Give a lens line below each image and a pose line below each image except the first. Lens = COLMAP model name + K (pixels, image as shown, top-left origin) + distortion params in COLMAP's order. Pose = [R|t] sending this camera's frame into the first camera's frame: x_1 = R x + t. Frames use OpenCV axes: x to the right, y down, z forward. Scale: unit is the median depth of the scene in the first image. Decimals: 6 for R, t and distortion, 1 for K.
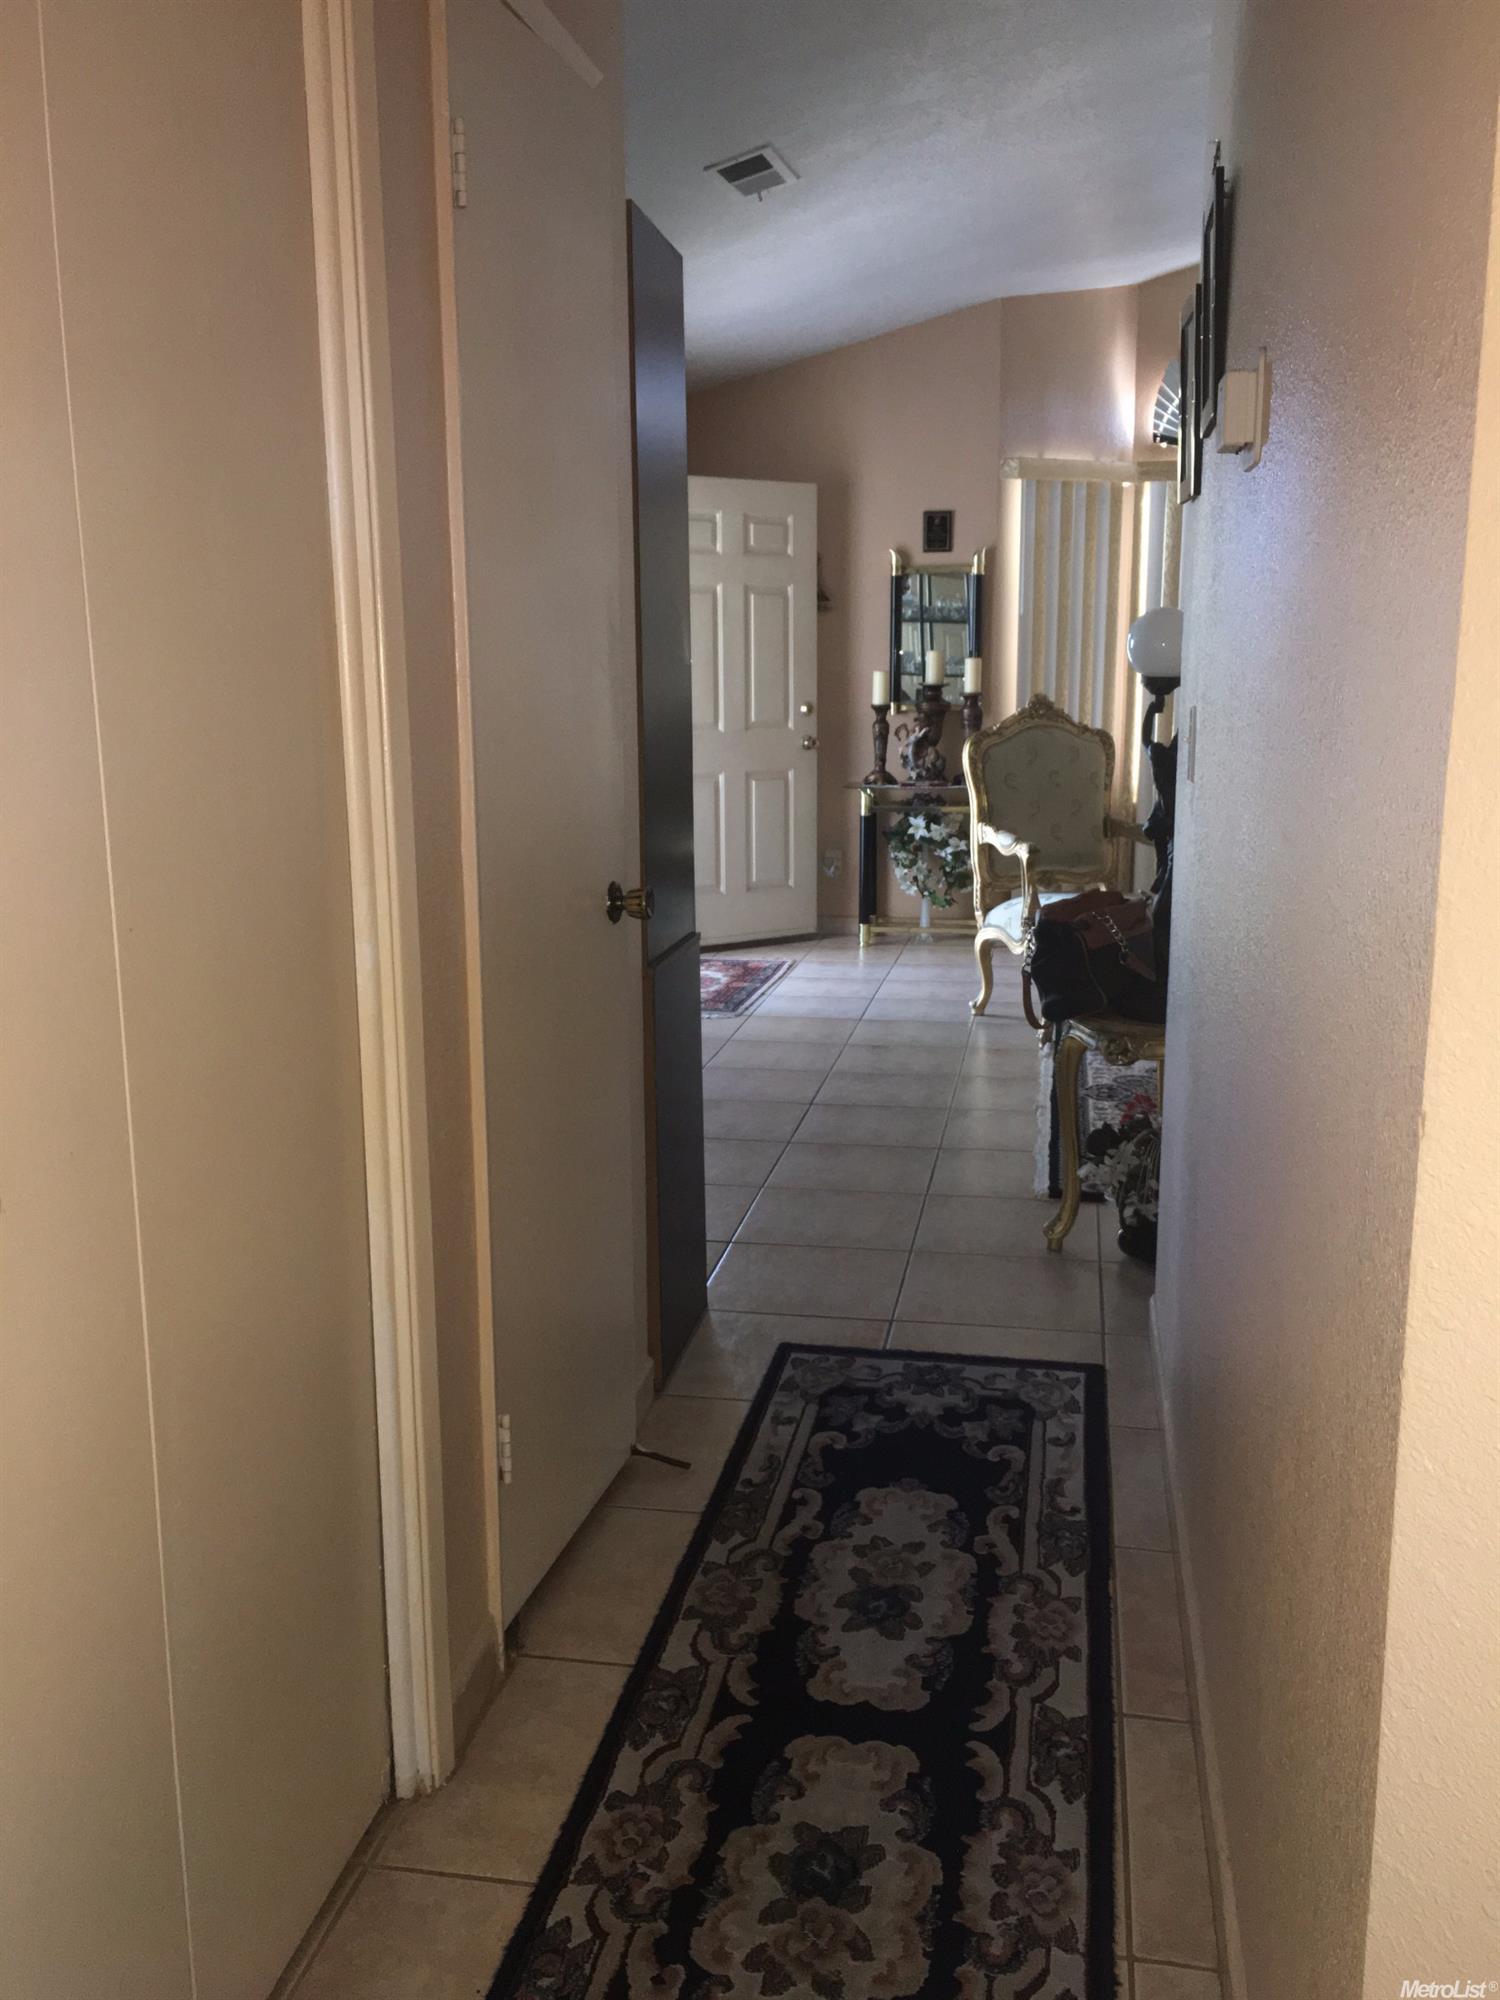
lens RADIAL K [[1701.3, 0, 753.8], [0, 1701.3, 999.7], [0, 0, 1]] dist [0.001751, -0.021366]
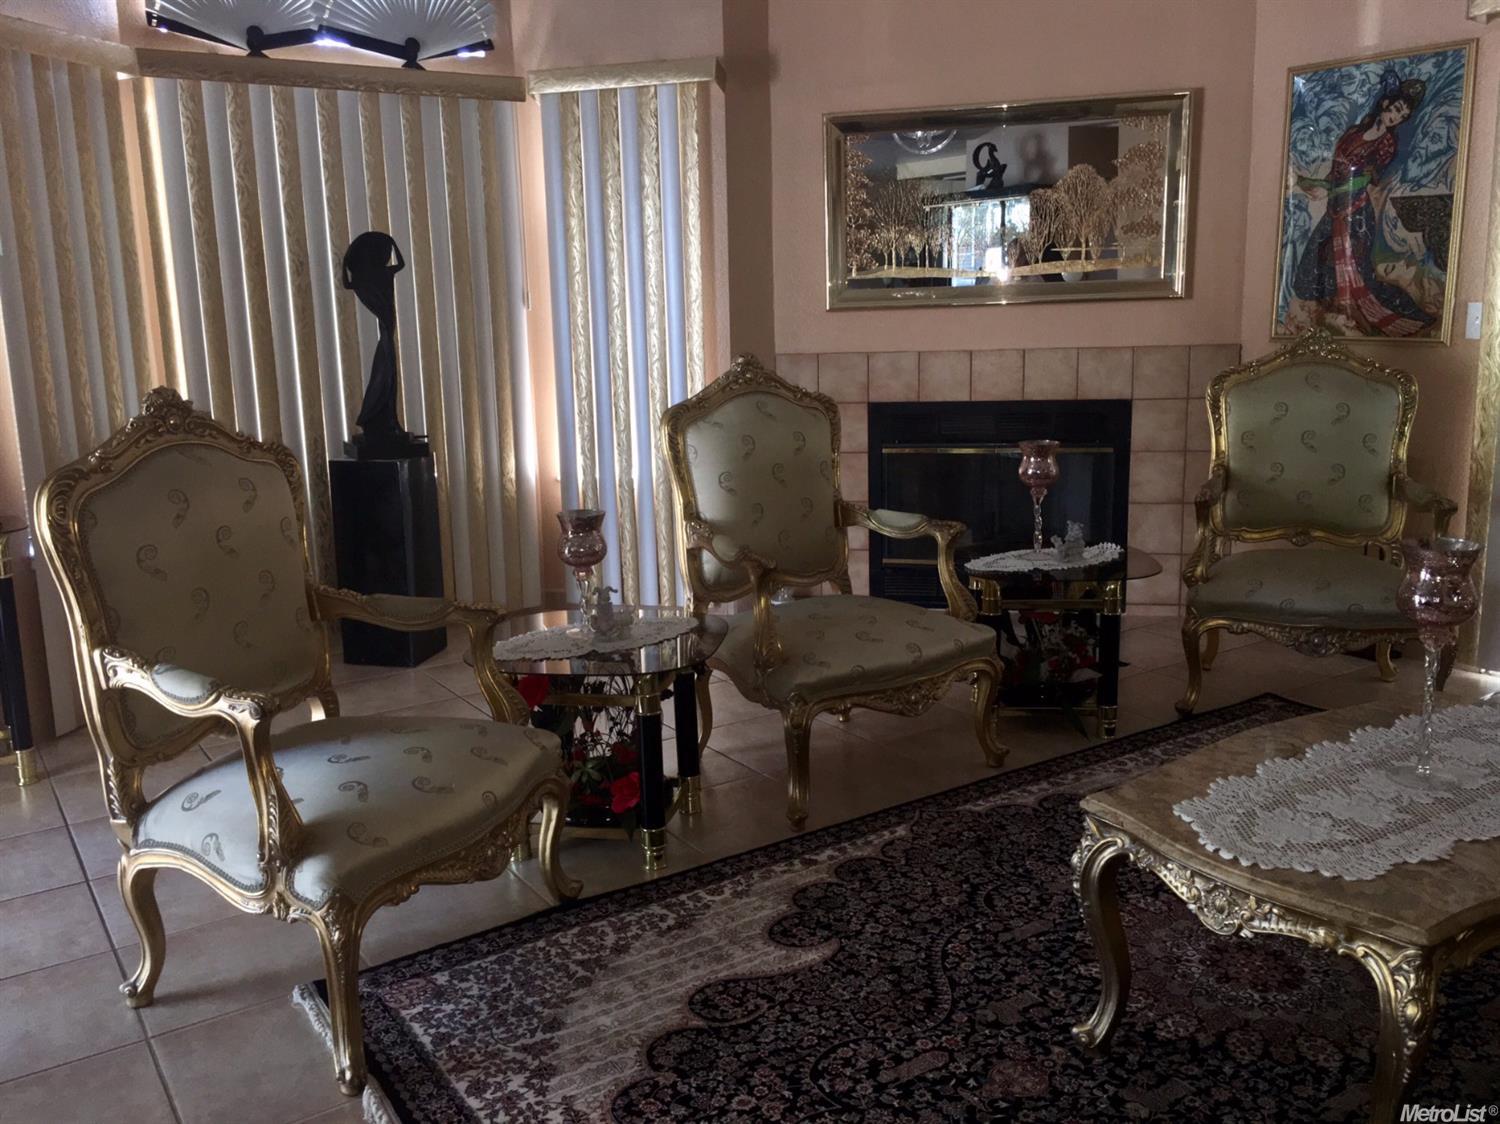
lens RADIAL K [[1276.0, 0, 751.4], [0, 1276.0, 557.6], [0, 0, 1]] dist [0.001751, -0.021366]
pose [[0.706505, -0.138442, 0.694035, 0.012668], [0.150384, 0.987651, 0.043926, -0.115542], [-0.691546, 0.073338, 0.718600, 0.582548]]
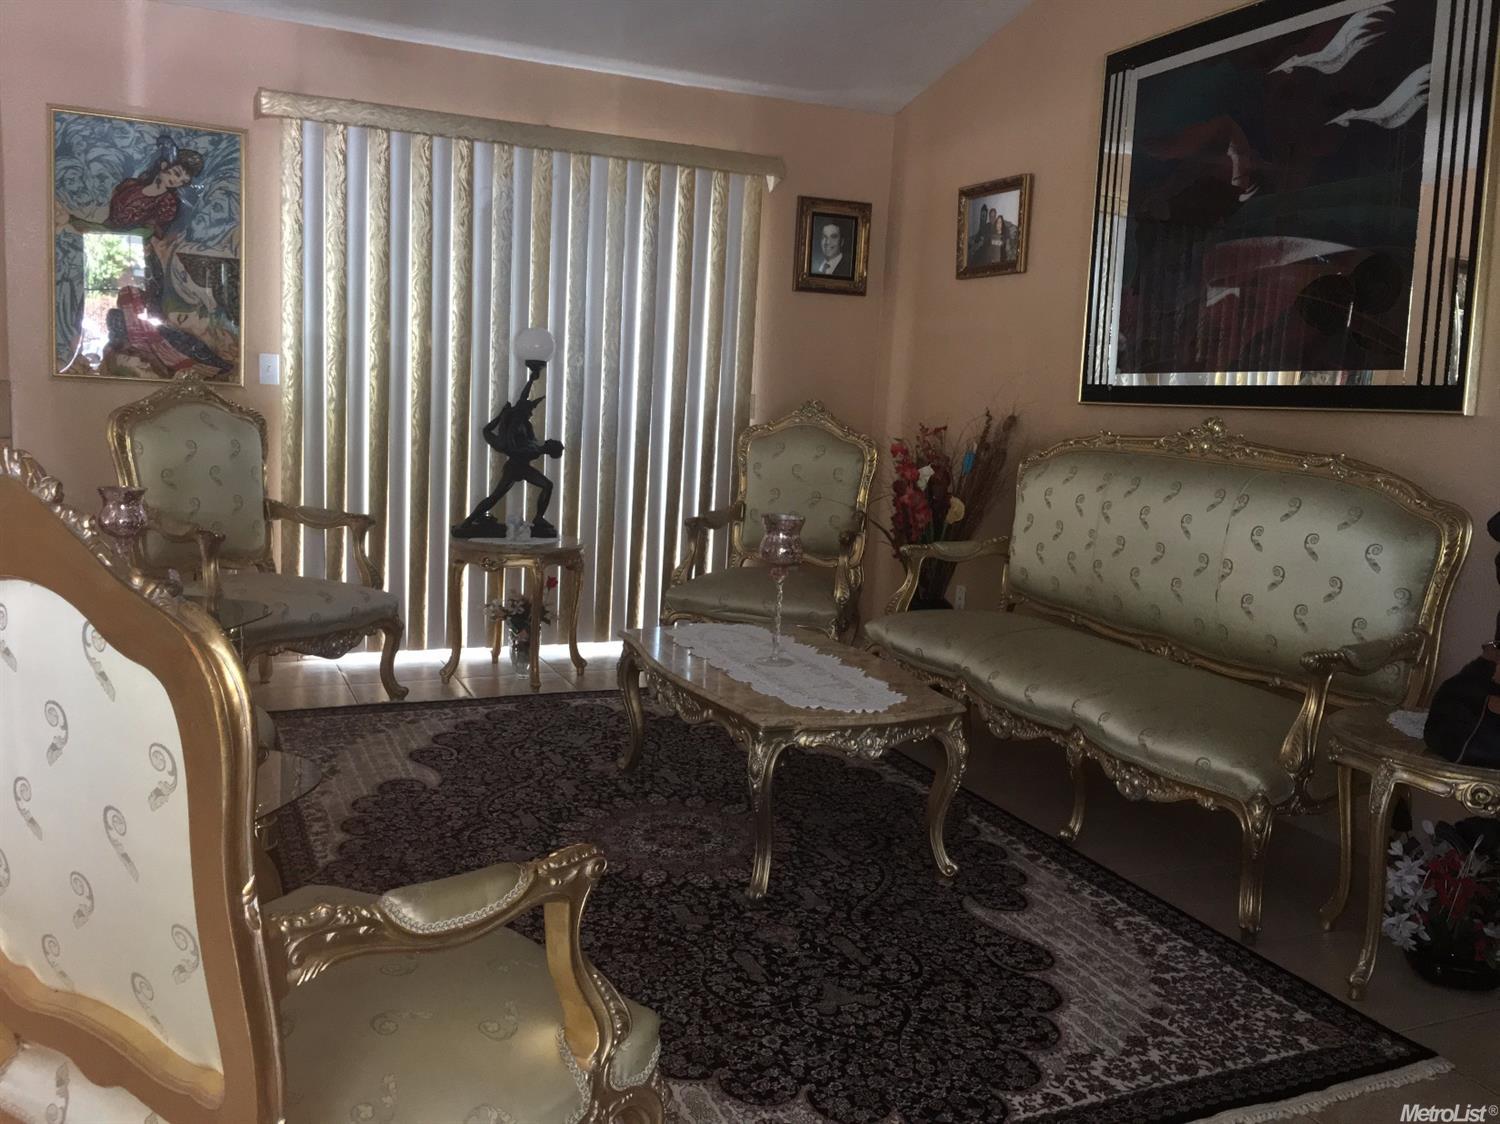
lens RADIAL K [[1276.0, 0, 750.4], [0, 1276.0, 557.7], [0, 0, 1]] dist [0.001751, -0.021366]
pose [[-0.604093, -0.126819, 0.786759, -0.067393], [0.114042, 0.963338, 0.242846, -0.206333], [-0.788712, 0.236425, -0.567483, 1.082629]]
